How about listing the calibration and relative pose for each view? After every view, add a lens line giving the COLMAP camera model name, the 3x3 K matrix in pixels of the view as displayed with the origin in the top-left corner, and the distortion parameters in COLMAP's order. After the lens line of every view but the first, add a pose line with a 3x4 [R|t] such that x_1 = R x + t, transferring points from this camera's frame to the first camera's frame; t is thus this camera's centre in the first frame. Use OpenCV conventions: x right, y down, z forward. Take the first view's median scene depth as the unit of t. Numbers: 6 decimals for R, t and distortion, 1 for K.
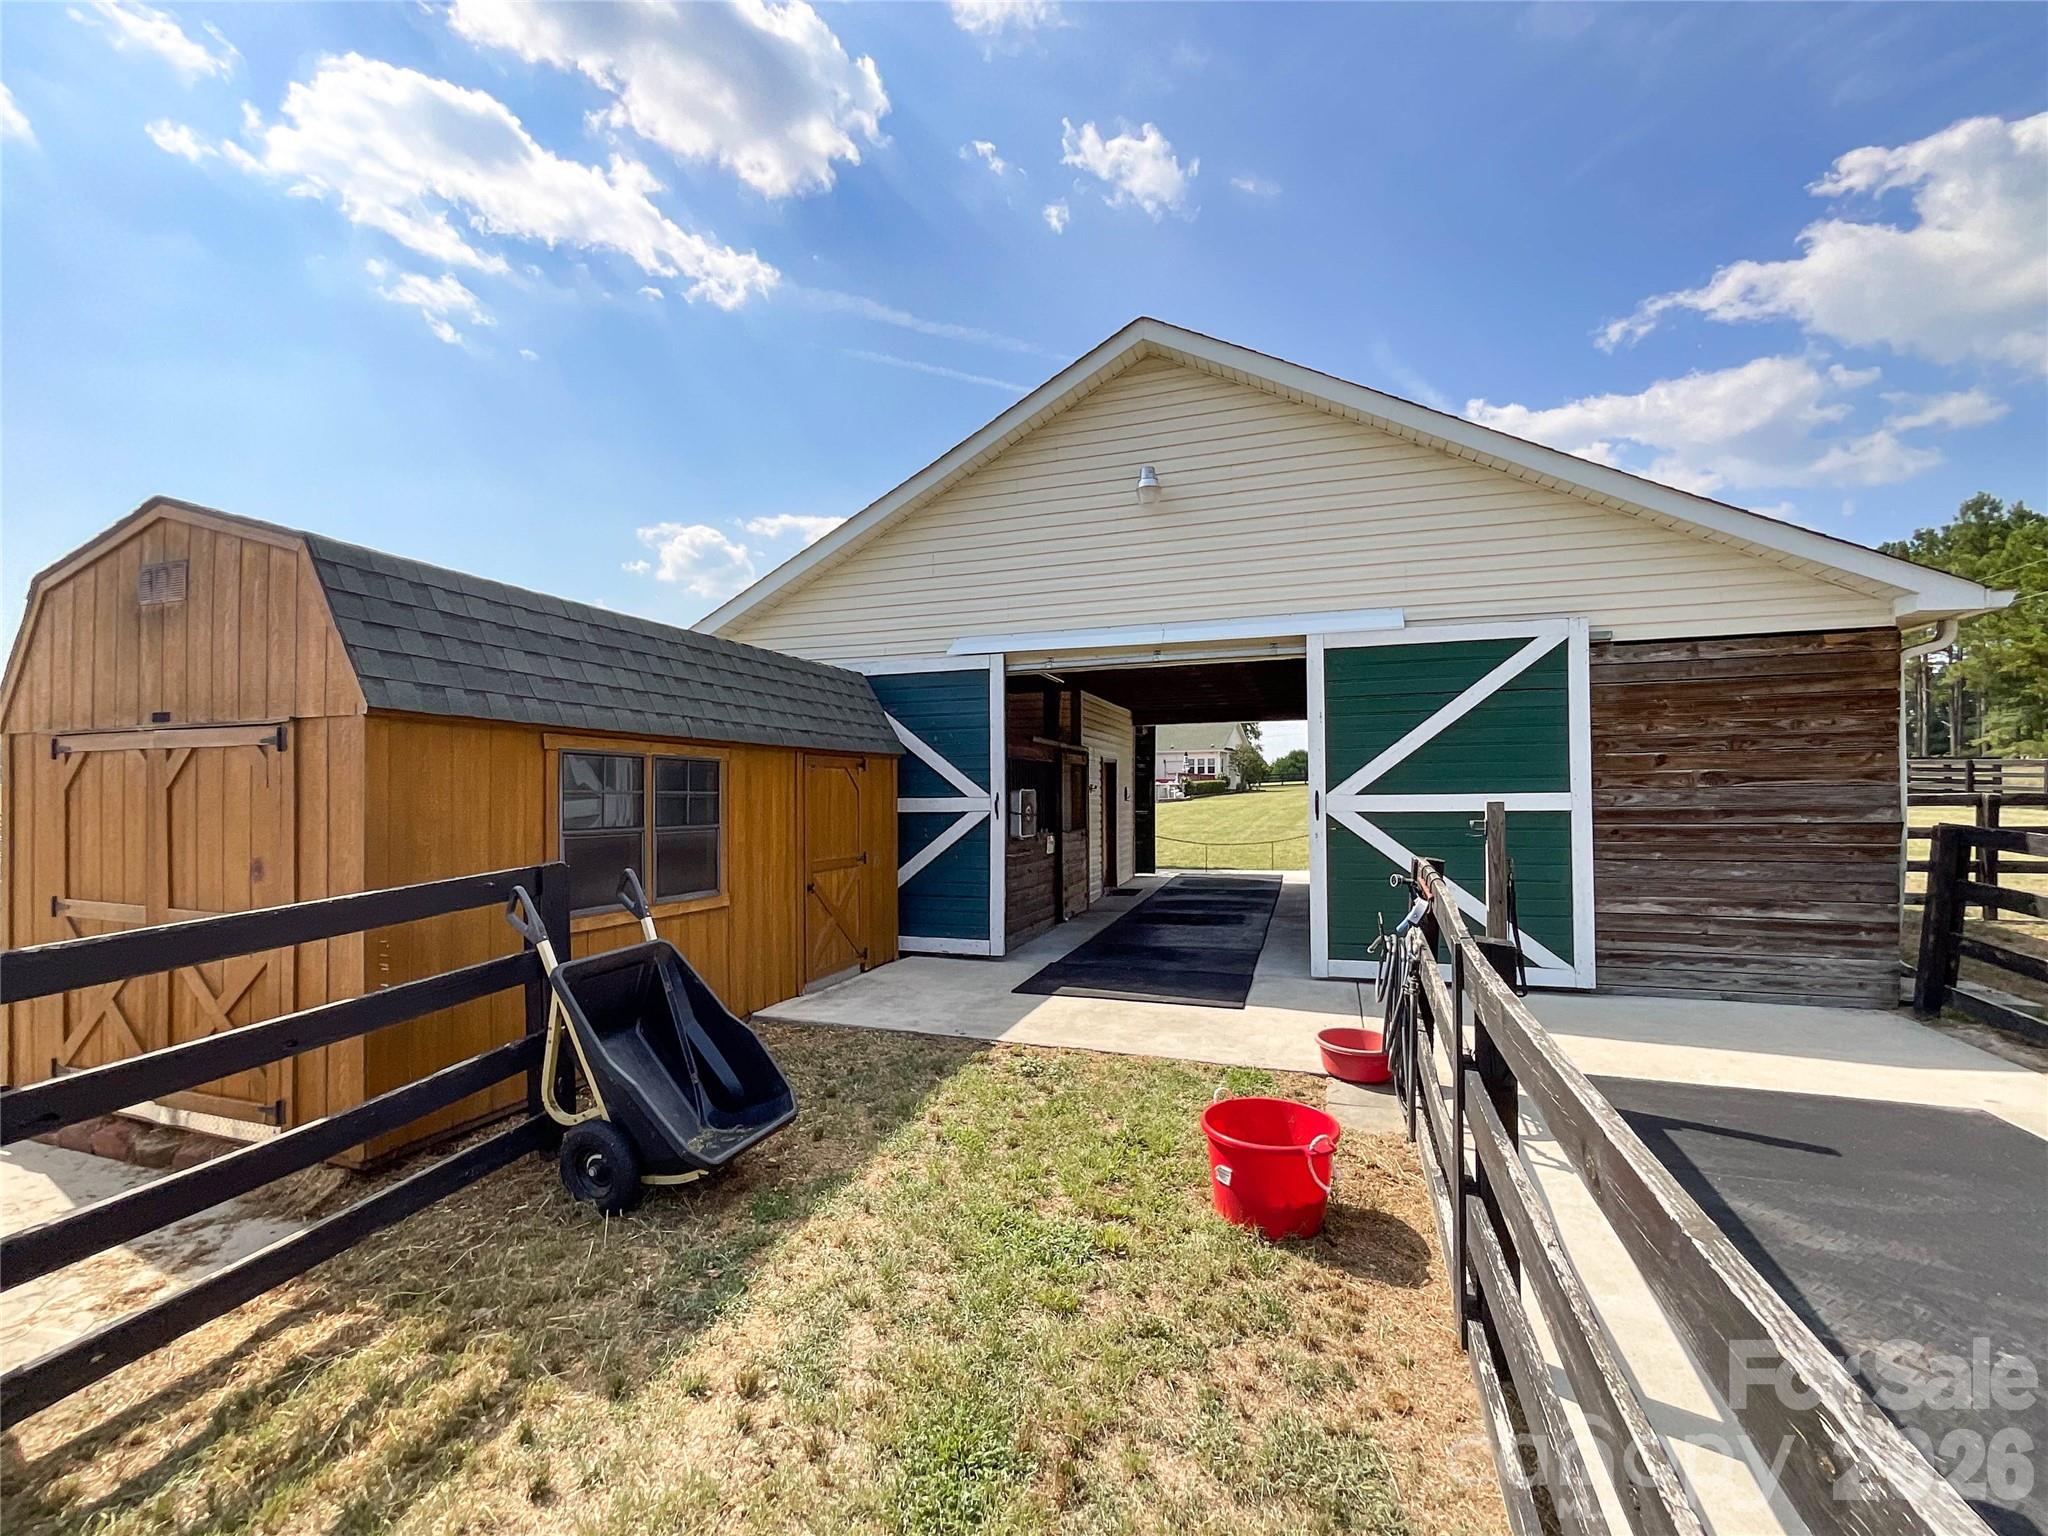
lens RADIAL K [[865.4, 0, 1022.7], [0, 865.4, 781.8], [0, 0, 1]] dist [0.009666, 0.000649]
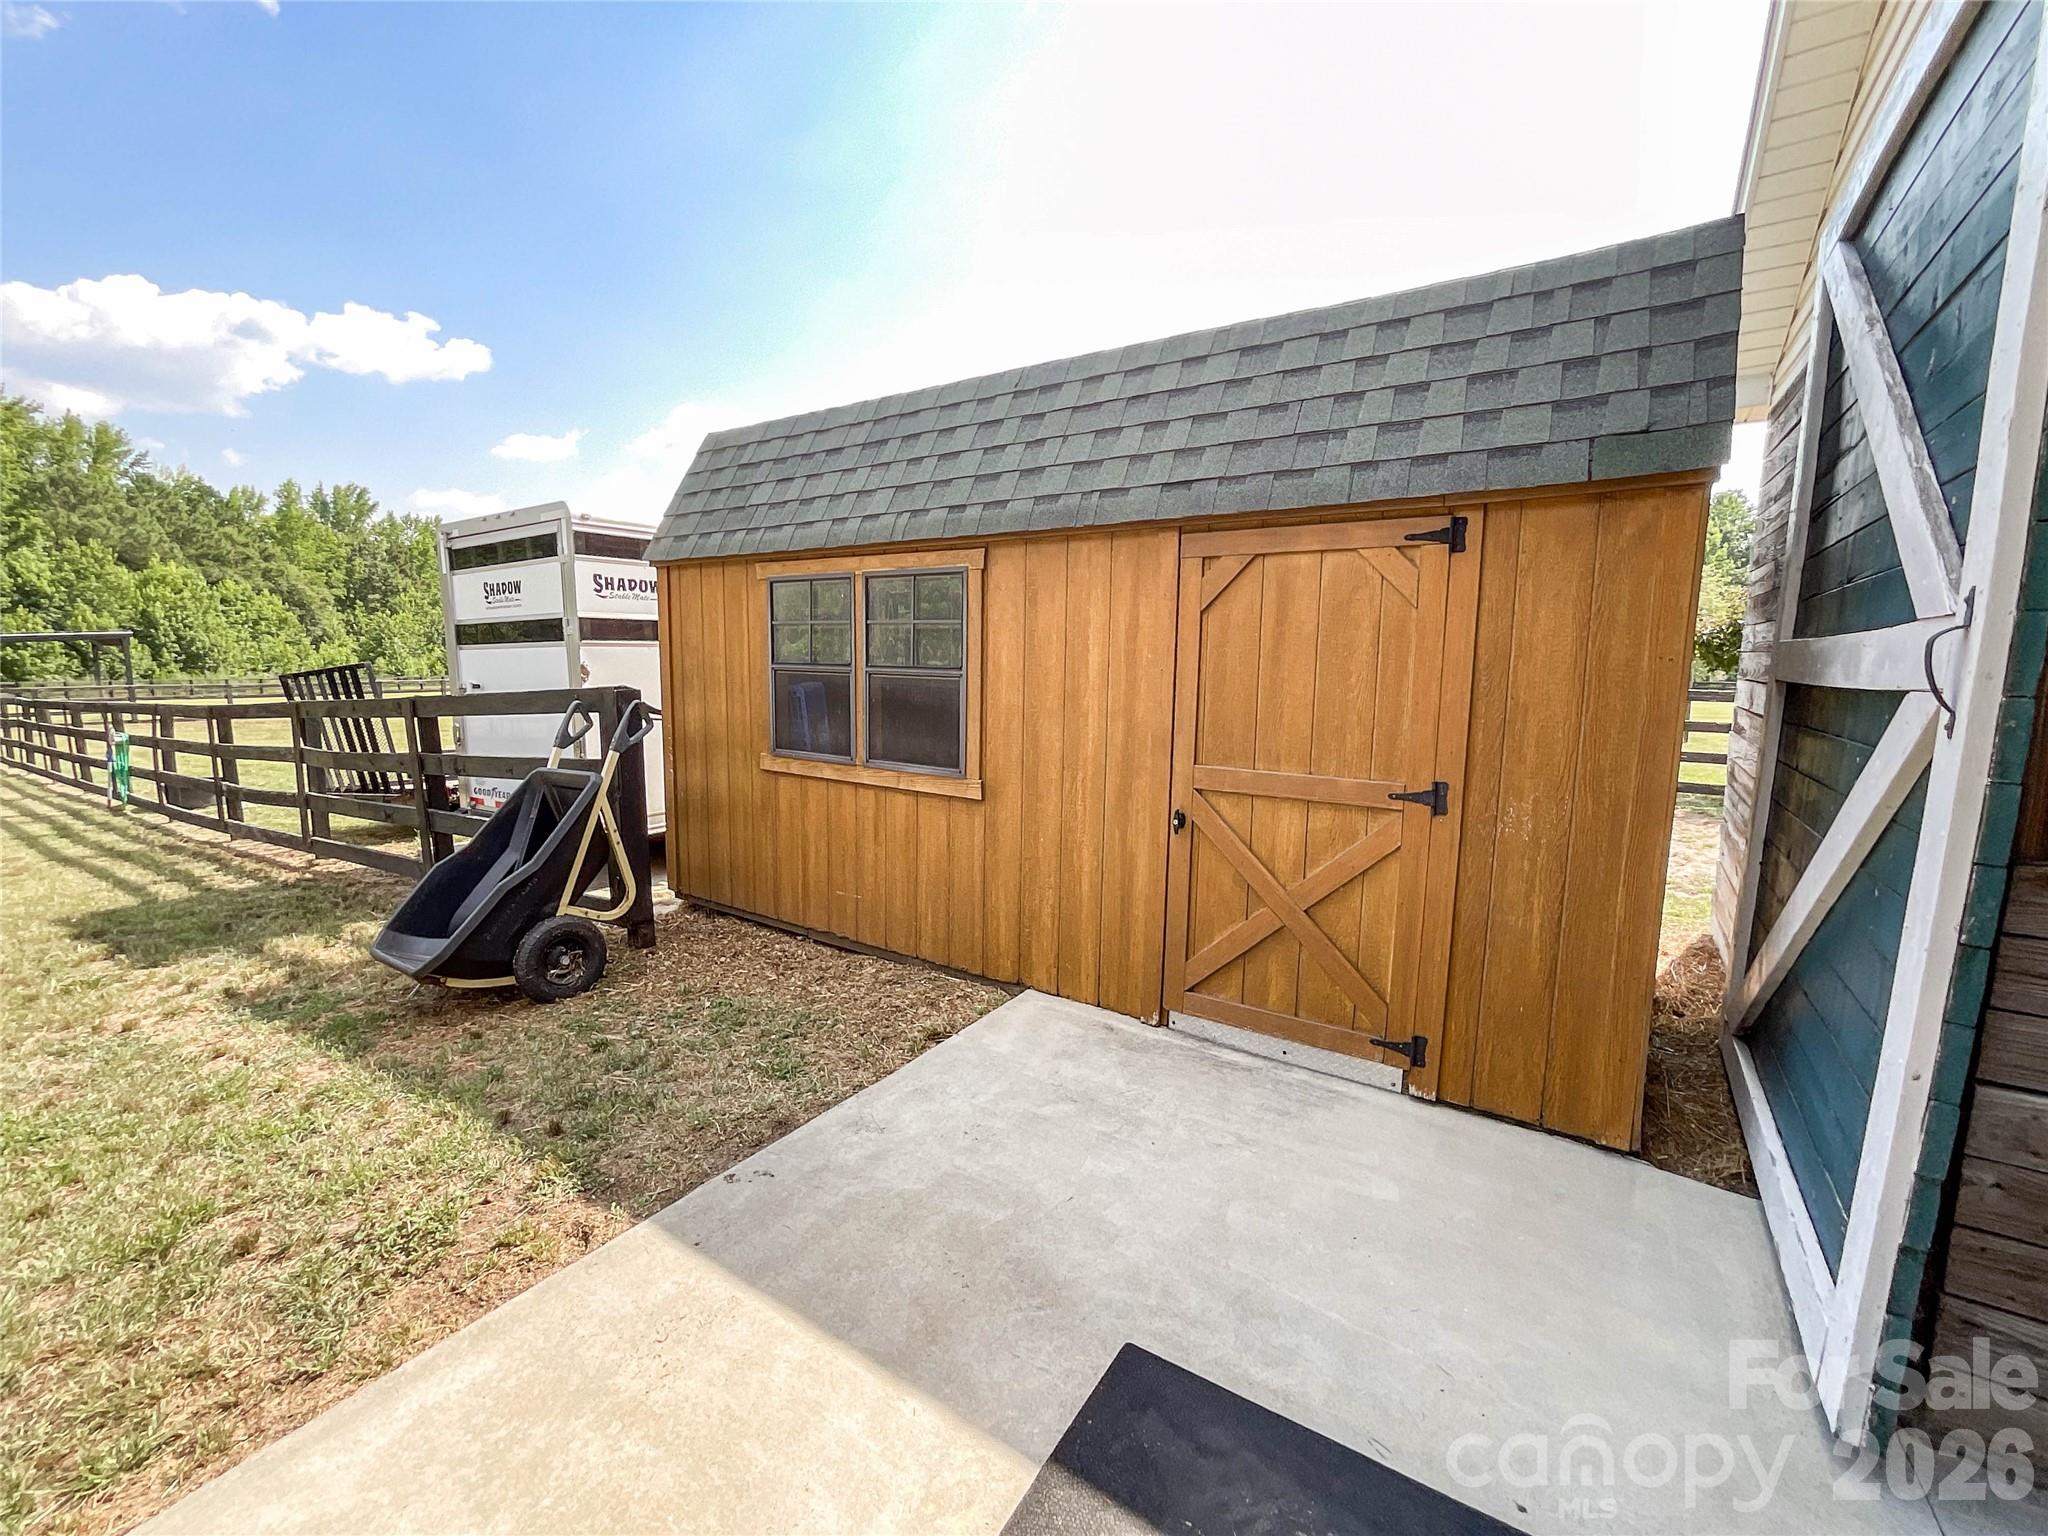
lens RADIAL K [[865.4, 0, 978.7], [0, 865.4, 755.3], [0, 0, 1]] dist [0.009666, 0.000649]
pose [[-0.282878, 0.117173, -0.951972, 0.262813], [0.009009, 0.992791, 0.119520, 0.034370], [0.959114, 0.025233, -0.281894, 1.169568]]
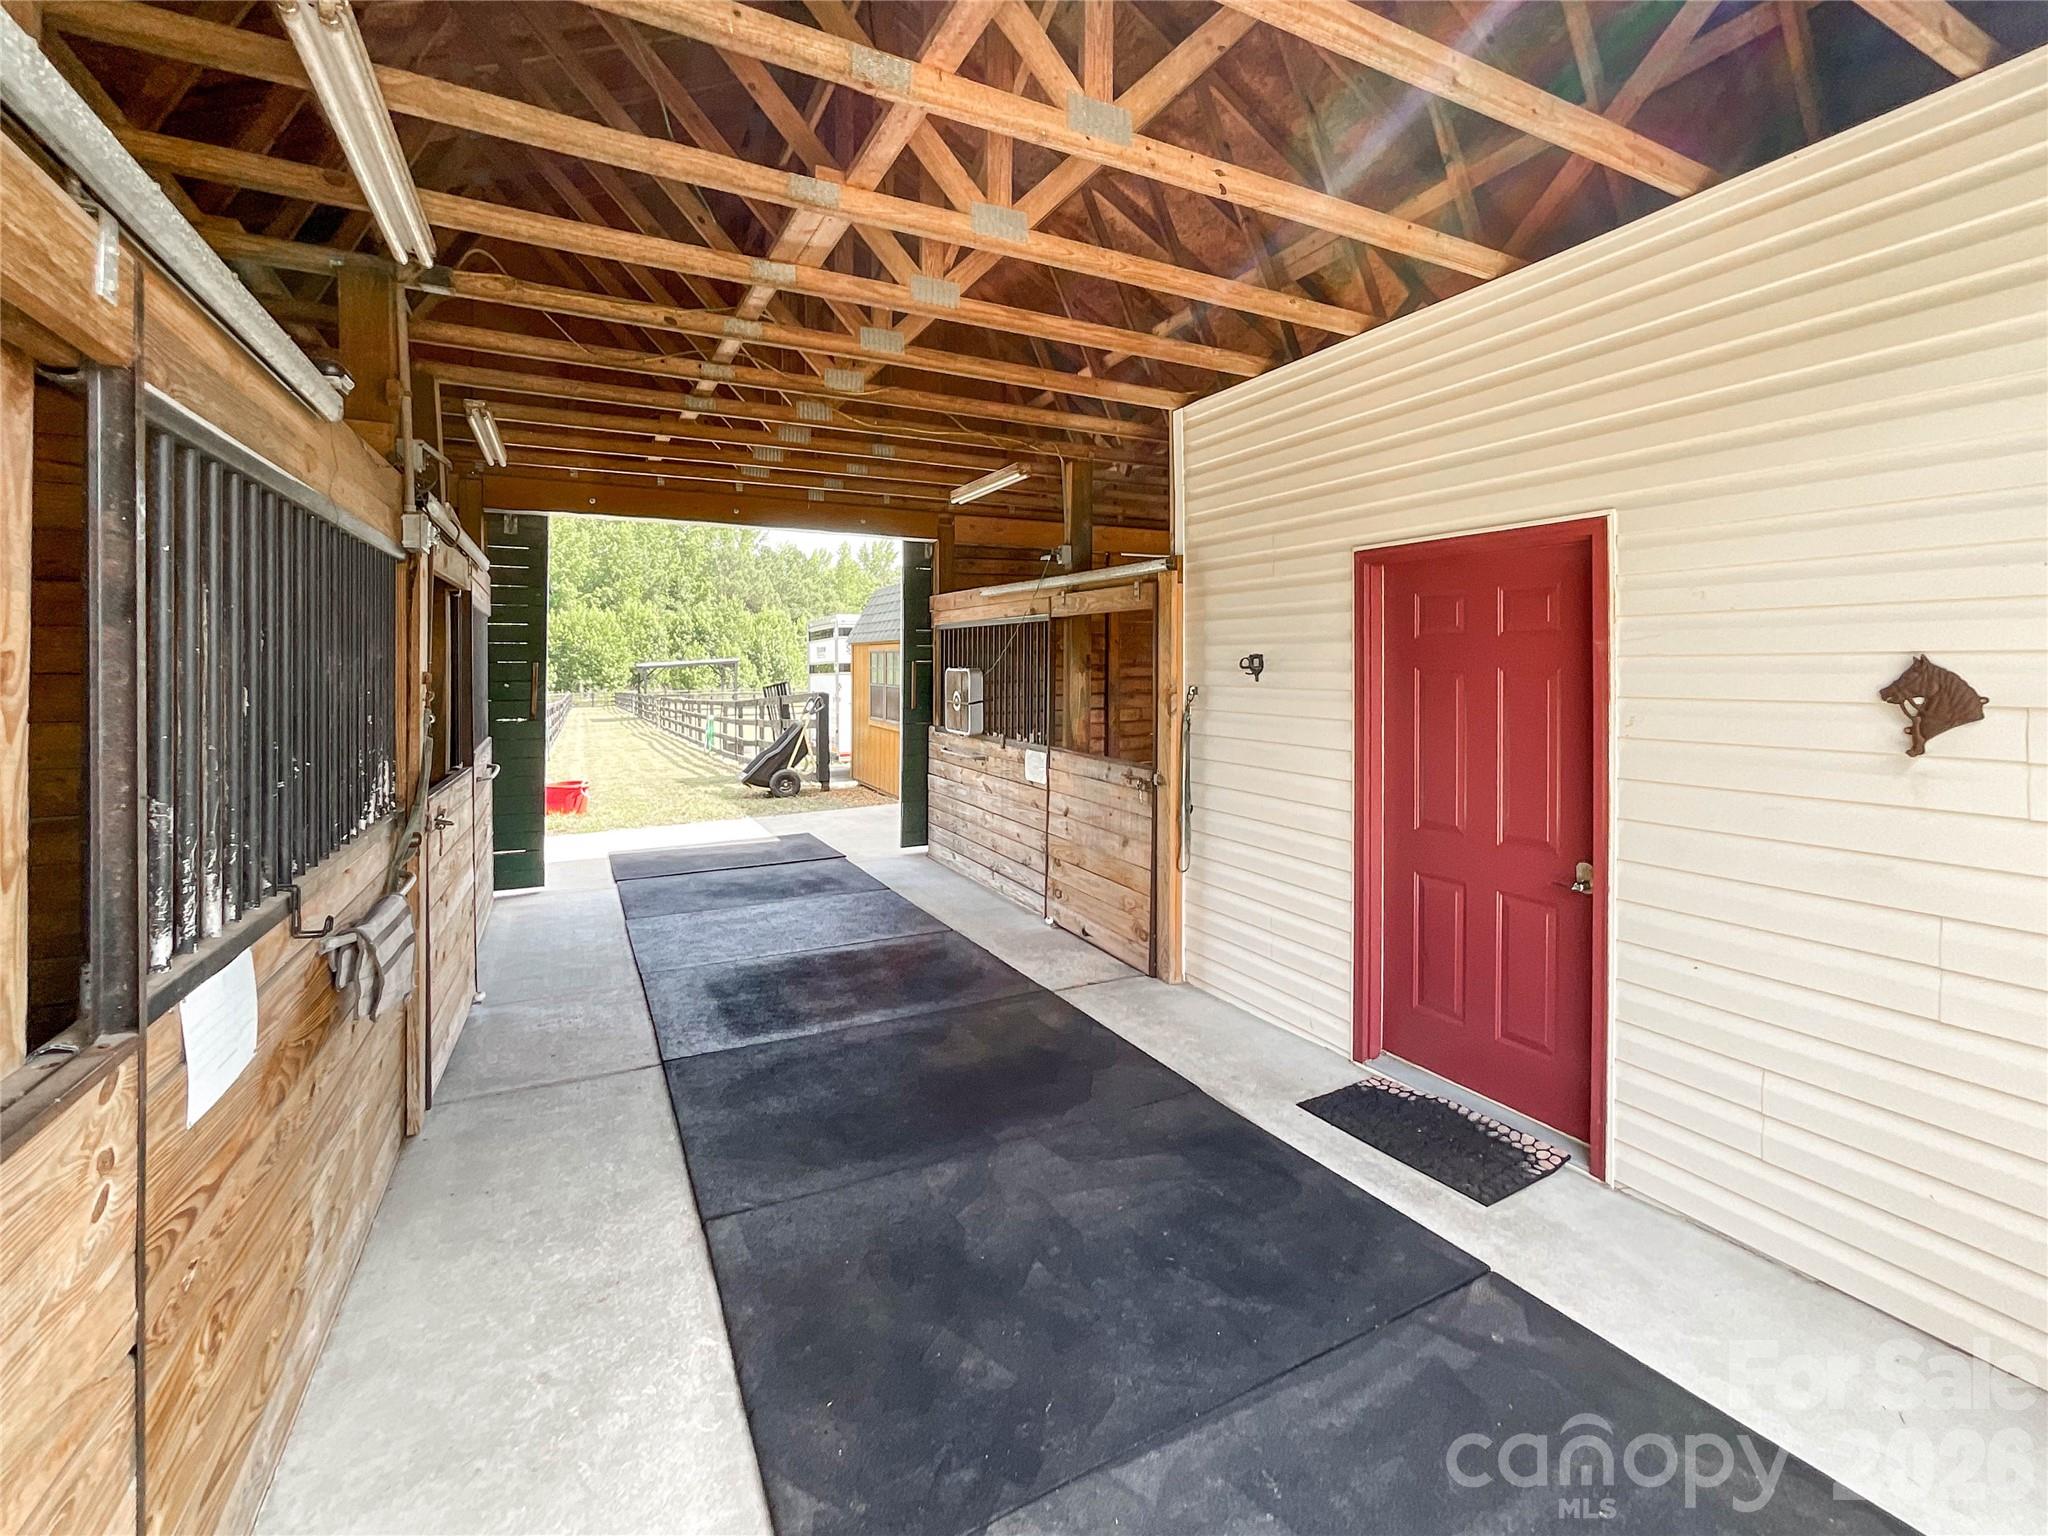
lens RADIAL K [[865.4, 0, 1017.1], [0, 865.4, 661.9], [0, 0, 1]] dist [0.009666, 0.000649]
pose [[-0.689595, 0.013420, -0.724071, 0.768420], [0.023512, 0.999716, -0.003863, 0.010579], [0.723814, -0.019688, -0.689715, 2.364701]]
